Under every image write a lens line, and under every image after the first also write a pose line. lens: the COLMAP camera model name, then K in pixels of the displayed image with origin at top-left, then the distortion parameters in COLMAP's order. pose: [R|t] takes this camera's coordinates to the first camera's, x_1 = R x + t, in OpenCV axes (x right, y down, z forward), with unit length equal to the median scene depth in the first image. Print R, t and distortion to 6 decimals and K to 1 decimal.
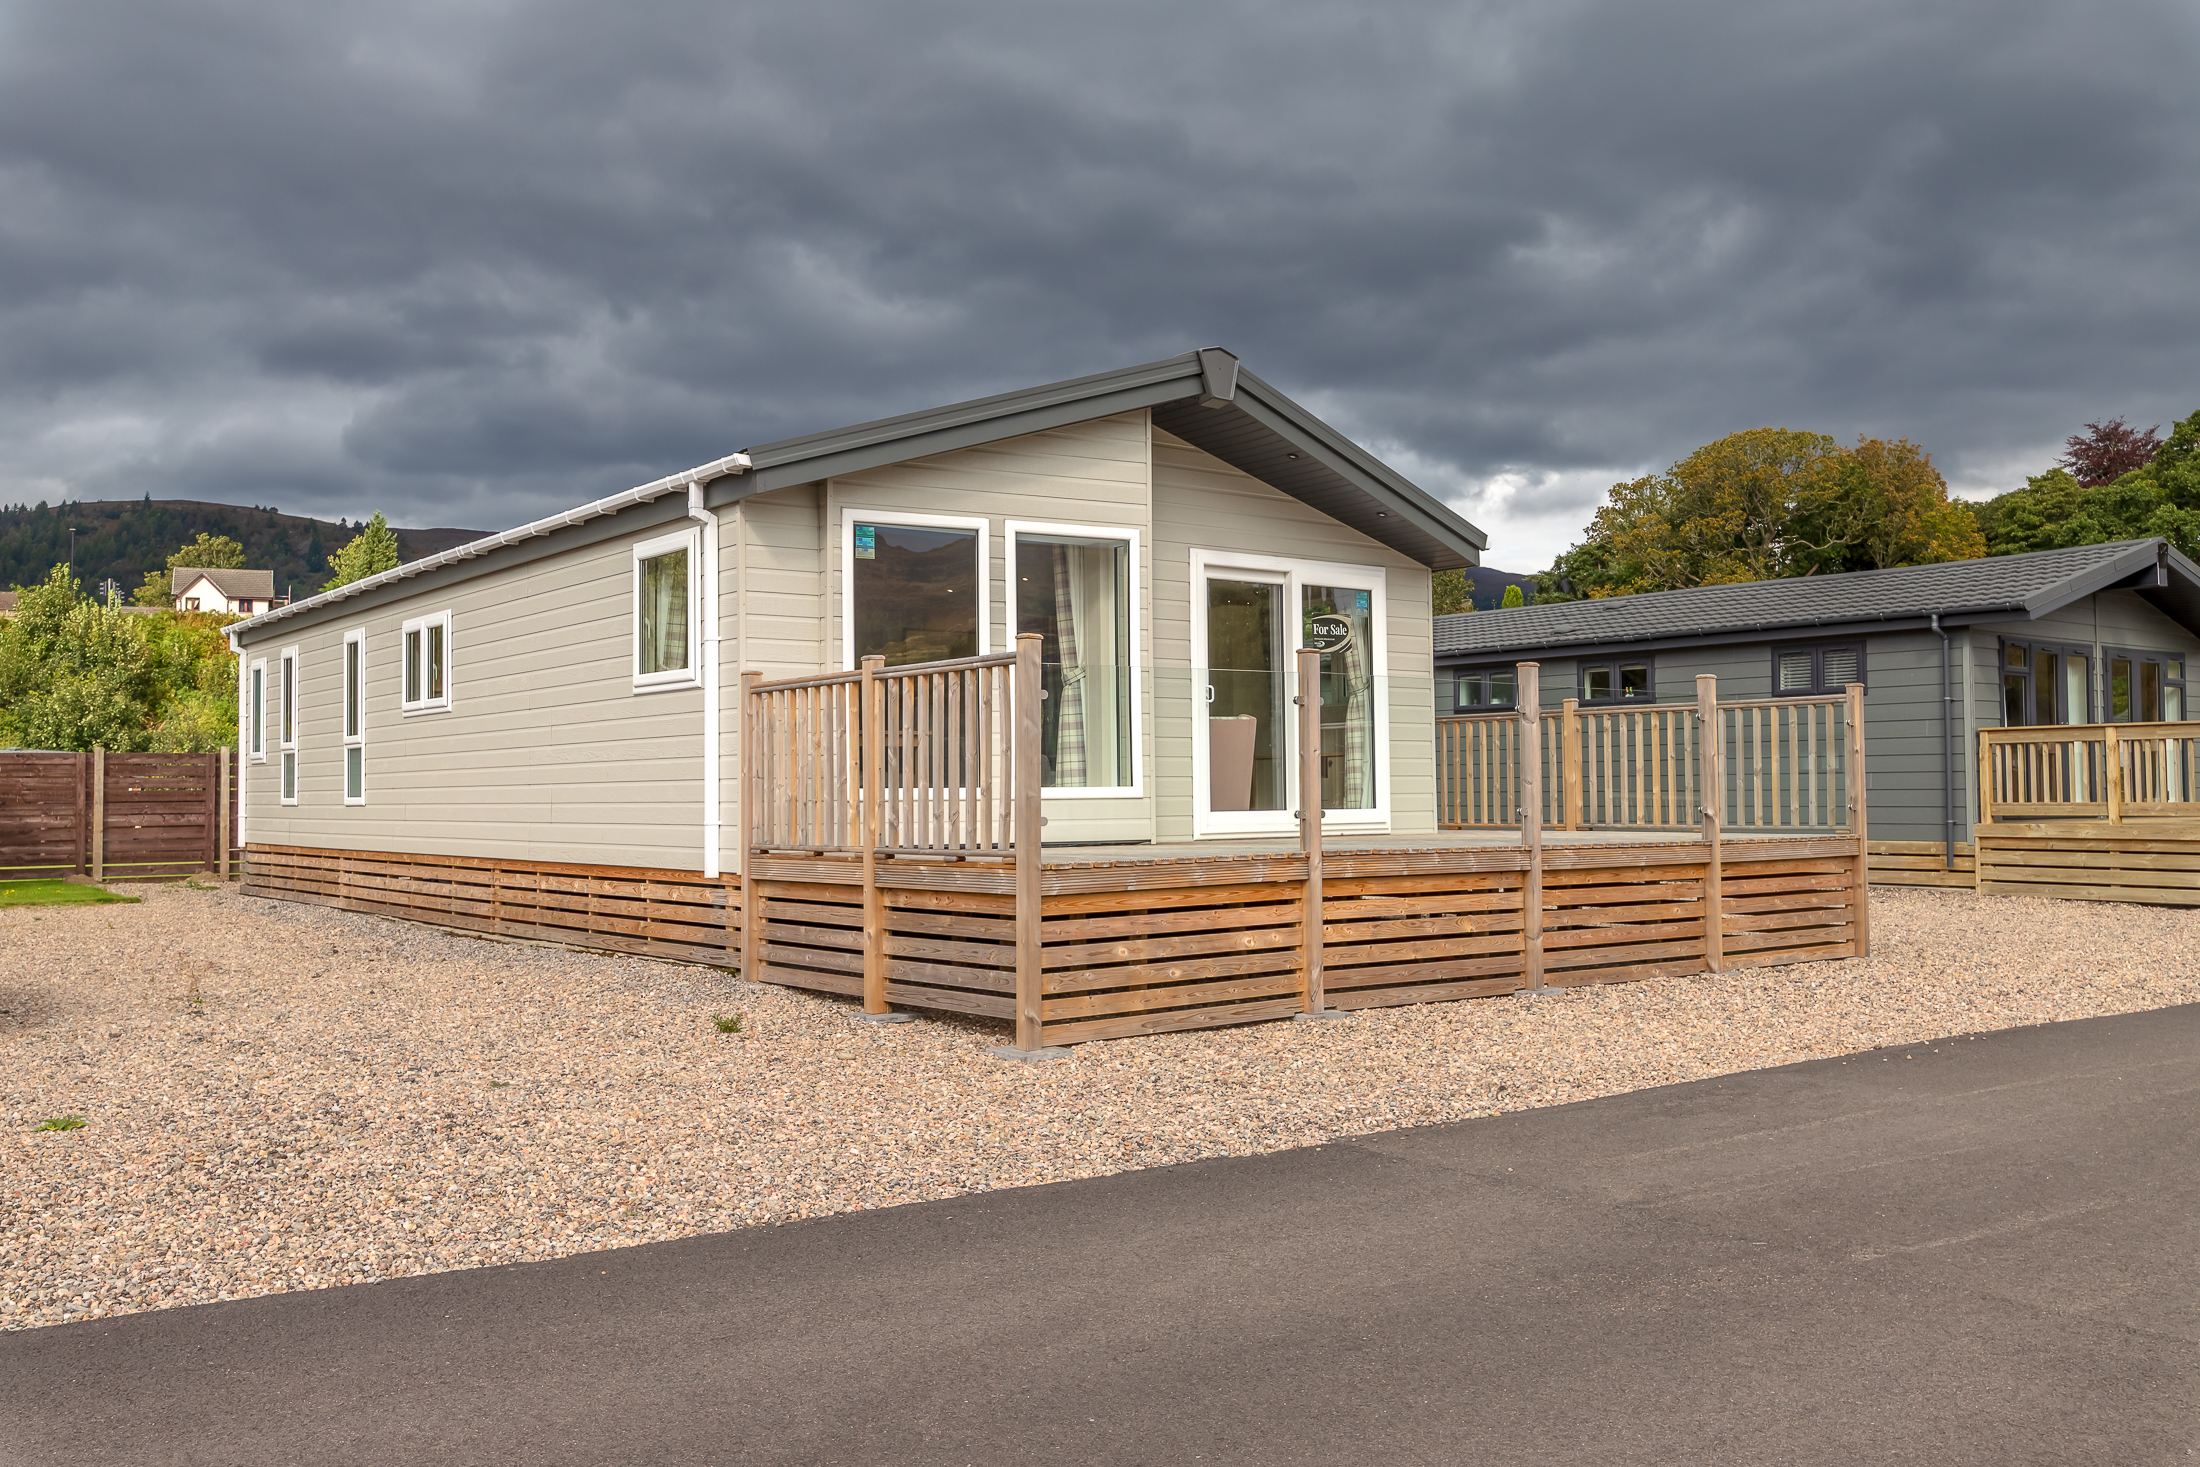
lens RADIAL K [[1808.3, 0, 1100.0], [0, 1808.3, 733.5], [0, 0, 1]] dist [-0.009588, -0.006617]
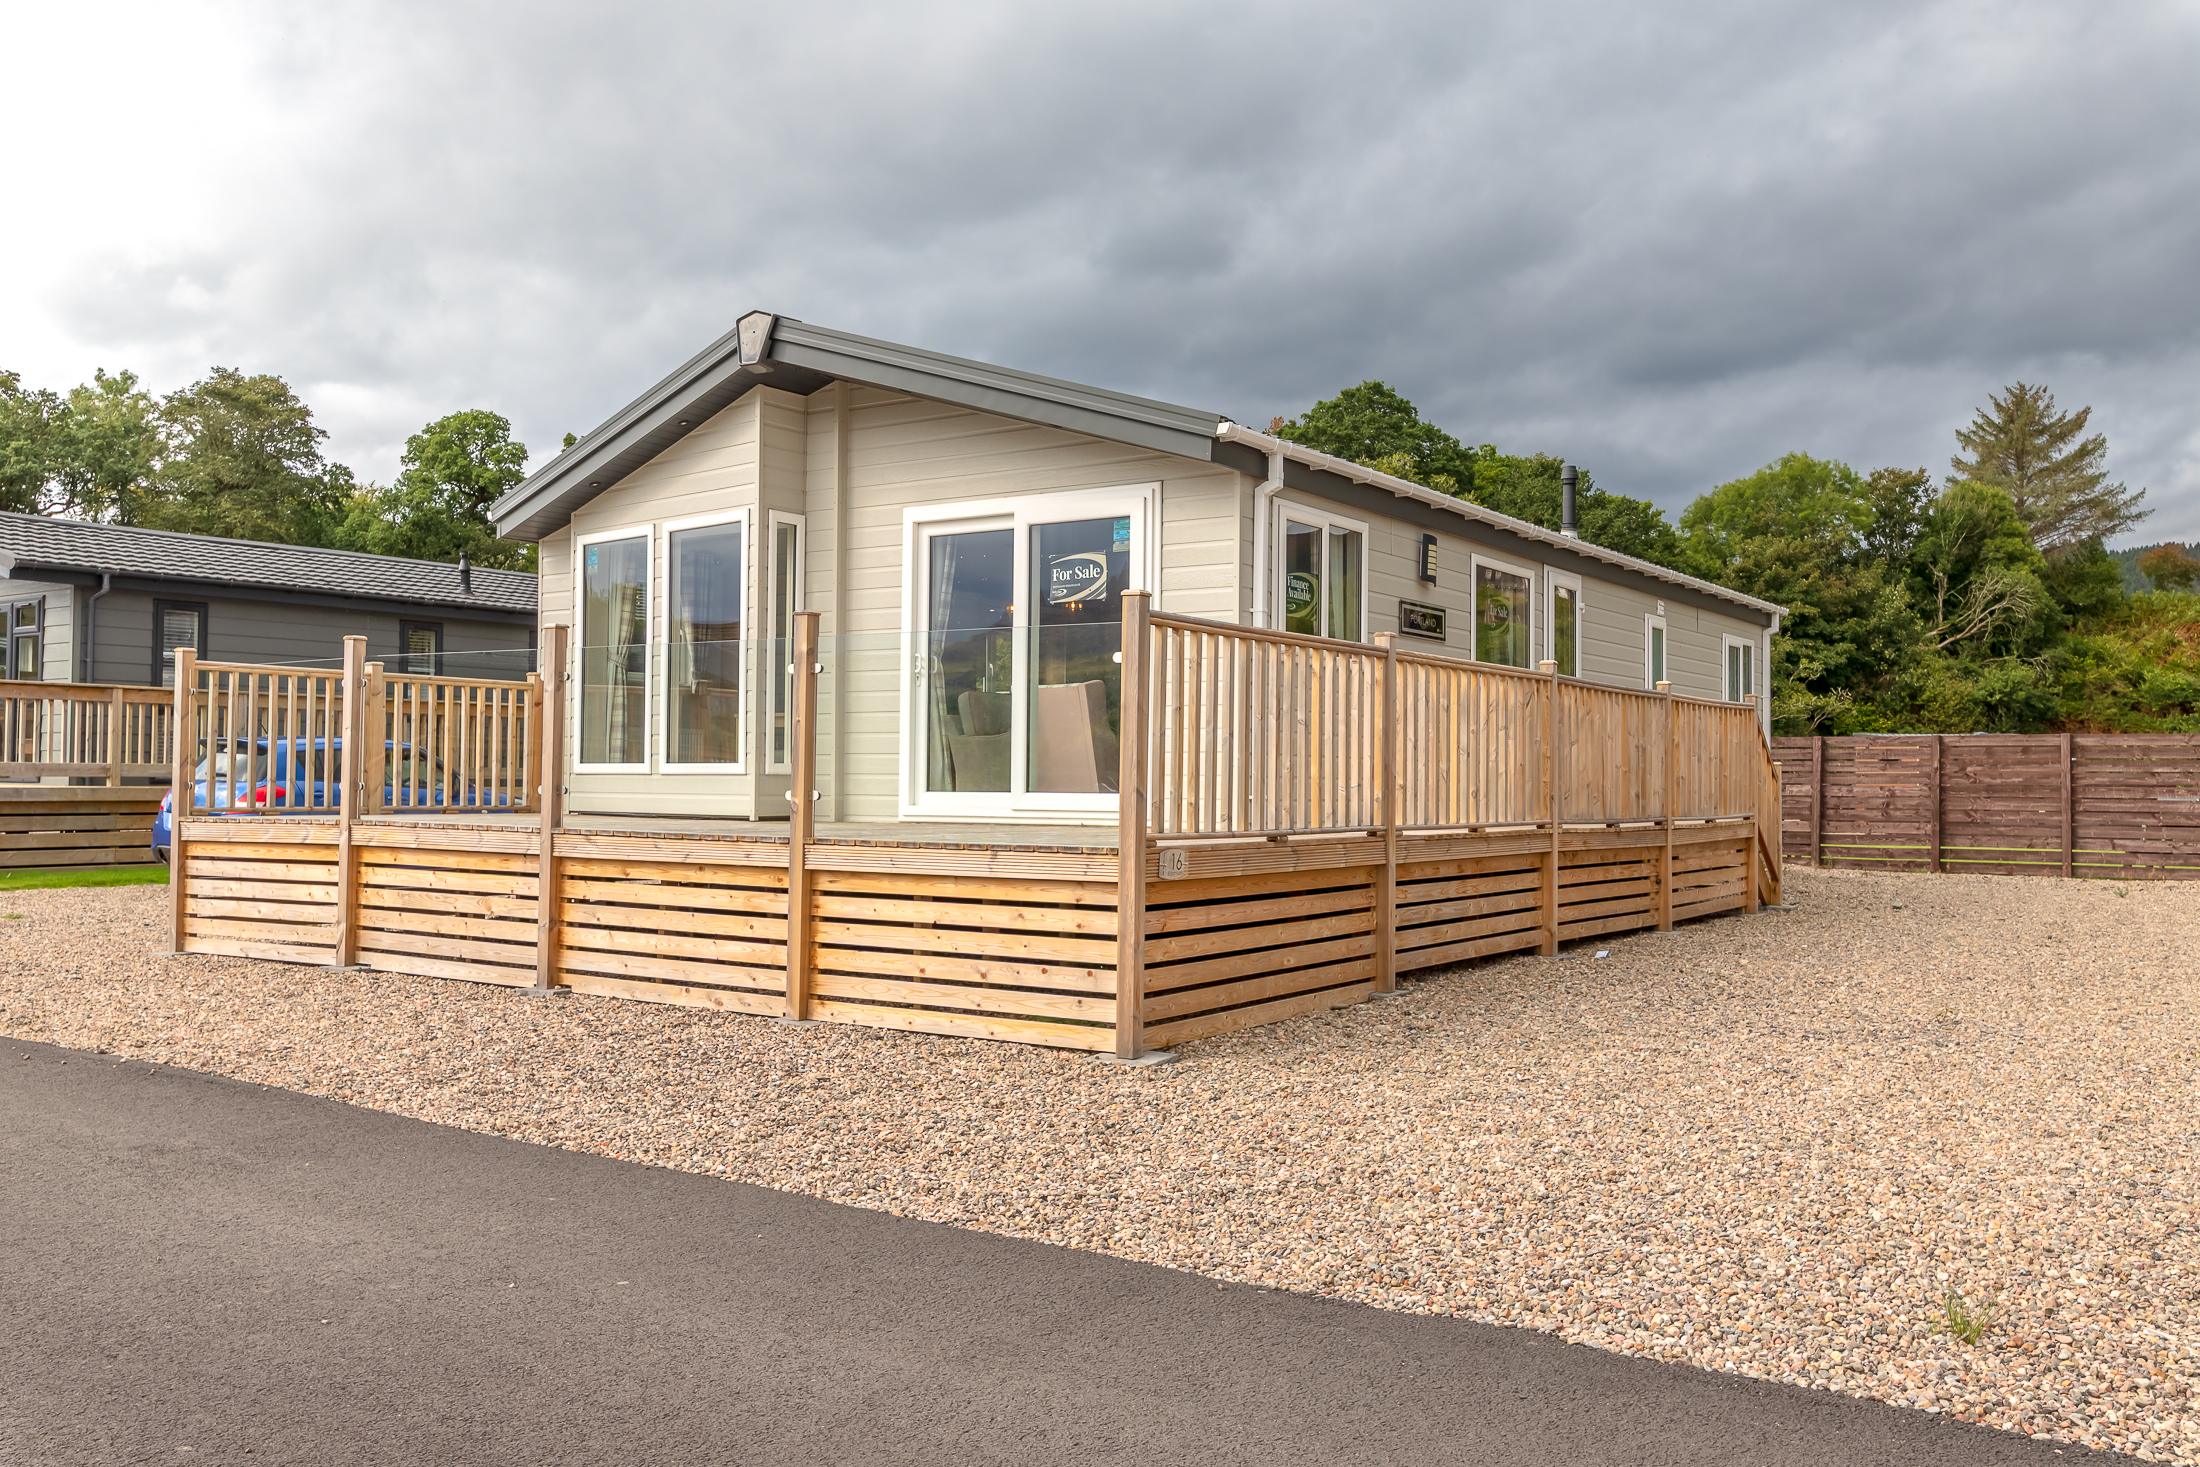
lens RADIAL K [[1808.3, 0, 1100.0], [0, 1808.3, 733.5], [0, 0, 1]] dist [-0.009588, -0.006617]
pose [[0.295107, -0.011111, -0.955400, 0.913162], [0.018006, 0.999819, -0.006066, 0.020447], [0.955295, -0.015413, 0.295254, 0.768533]]
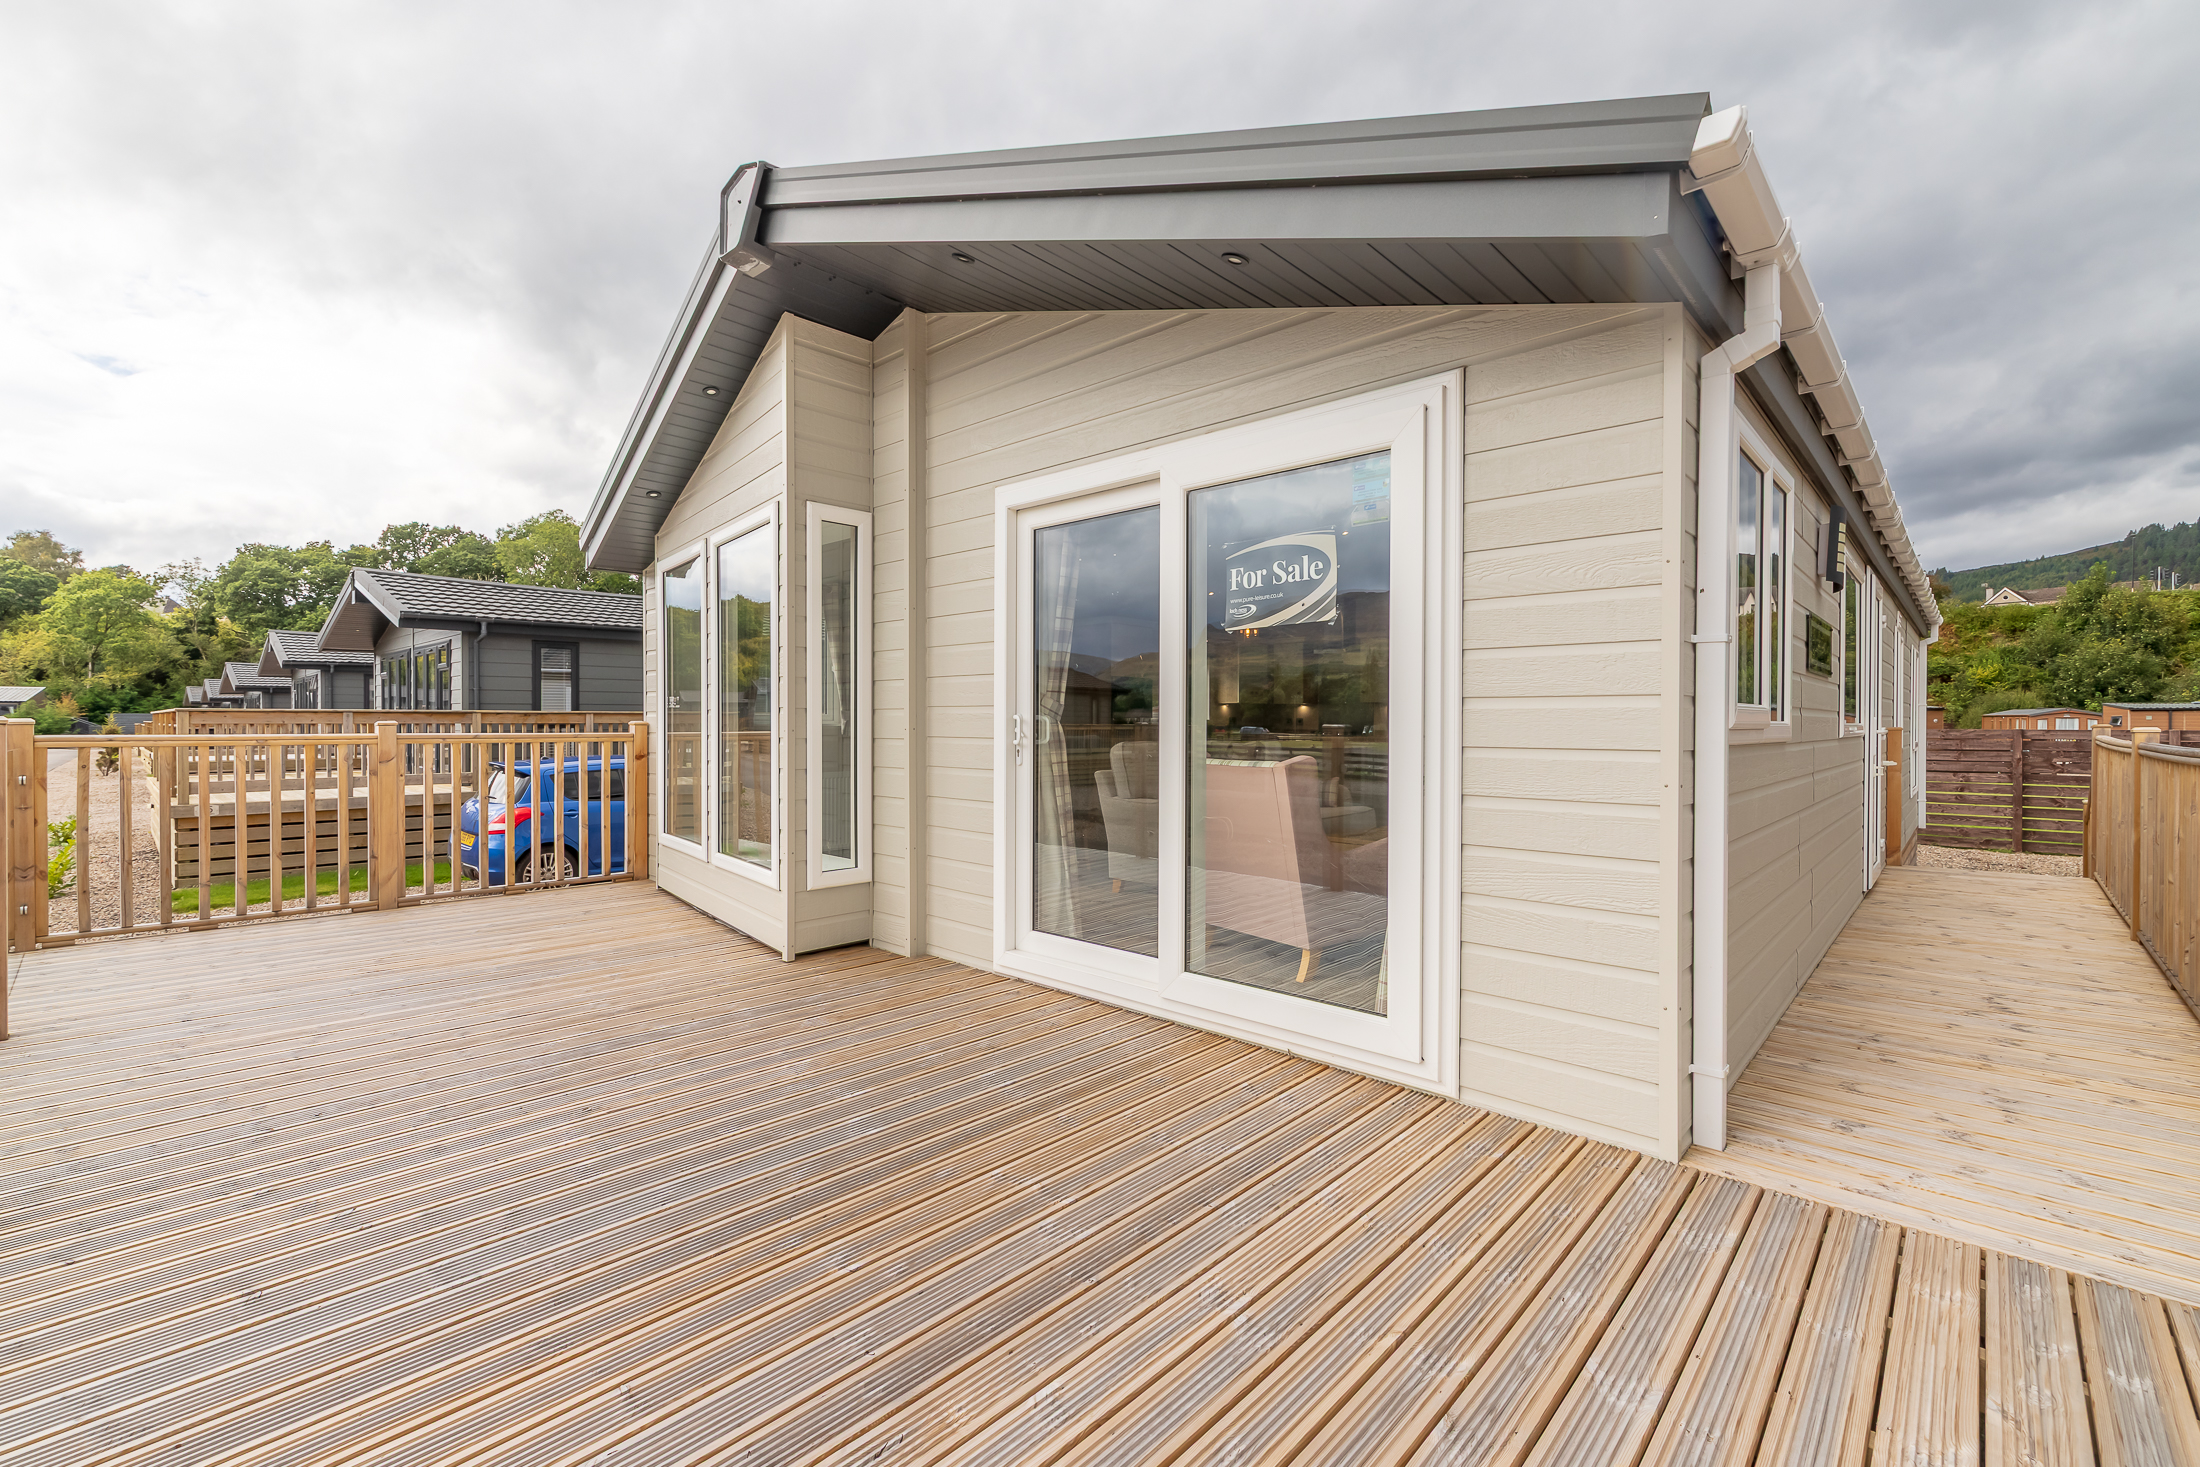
lens RADIAL K [[938.7, 0, 1095.8], [0, 938.7, 725.6], [0, 0, 1]] dist [-0.001342, -0.001158]
pose [[0.141257, 0.017224, -0.989823, 0.346318], [0.027774, 0.999386, 0.021354, -0.026833], [0.989583, -0.030508, 0.140692, 0.925627]]
